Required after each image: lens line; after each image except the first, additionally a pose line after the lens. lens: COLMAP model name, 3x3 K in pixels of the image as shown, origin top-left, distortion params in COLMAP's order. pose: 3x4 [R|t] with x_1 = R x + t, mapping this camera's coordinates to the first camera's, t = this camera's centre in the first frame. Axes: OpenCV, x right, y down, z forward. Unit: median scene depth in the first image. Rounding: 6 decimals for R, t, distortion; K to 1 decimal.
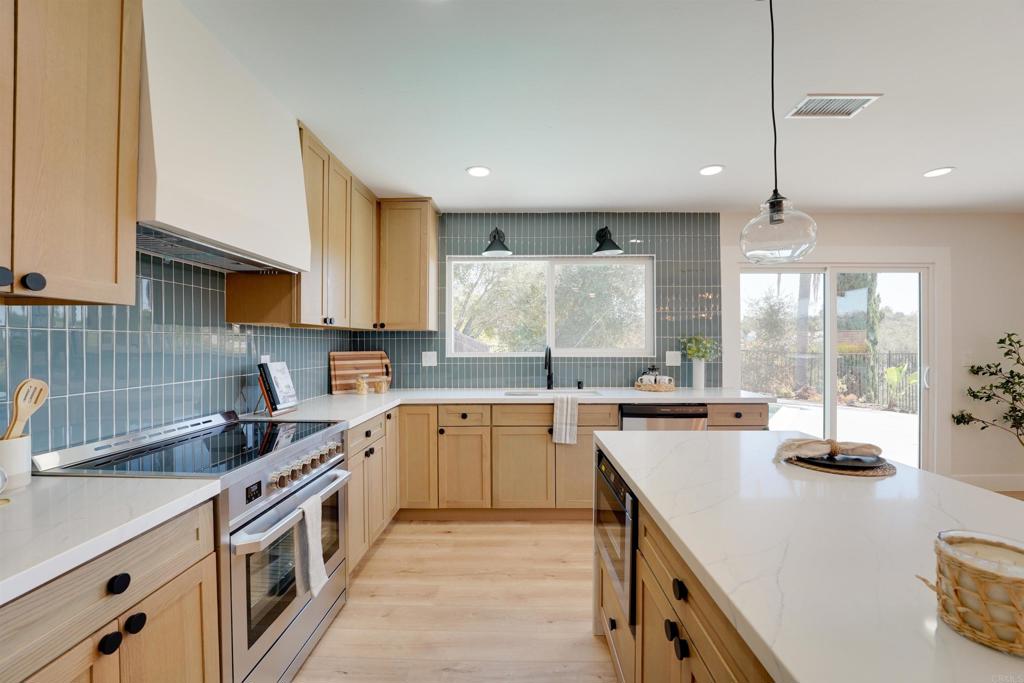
lens RADIAL K [[417.8, 0, 512.1], [0, 417.8, 343.8], [0, 0, 1]] dist [-0.030733, 0.003693]
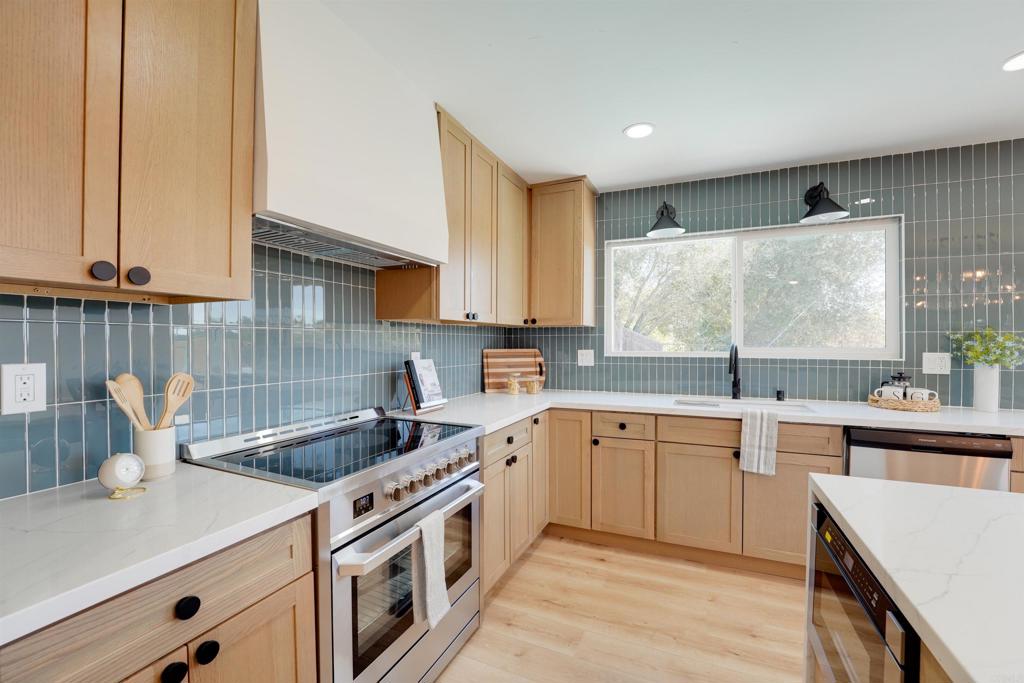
lens RADIAL K [[417.8, 0, 511.8], [0, 417.8, 343.4], [0, 0, 1]] dist [-0.030733, 0.003693]
pose [[0.918812, 0.004095, -0.394674, 0.010614], [-0.002058, 0.999982, 0.005584, 0.000659], [0.394690, -0.004319, 0.918804, 0.122766]]
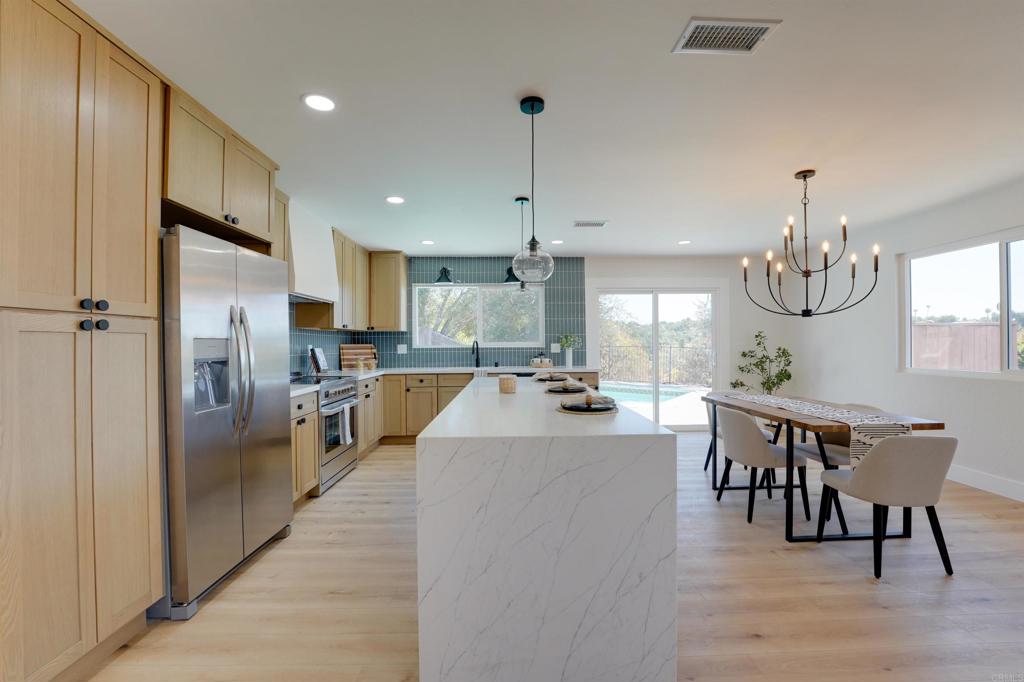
lens RADIAL K [[428.1, 0, 514.6], [0, 428.1, 342.8], [0, 0, 1]] dist [-0.026389, 0.001450]
pose [[0.999194, -0.004608, 0.039878, 0.179440], [0.004731, 0.999984, -0.002995, 0.021131], [-0.039864, 0.003181, 0.999200, -0.697006]]
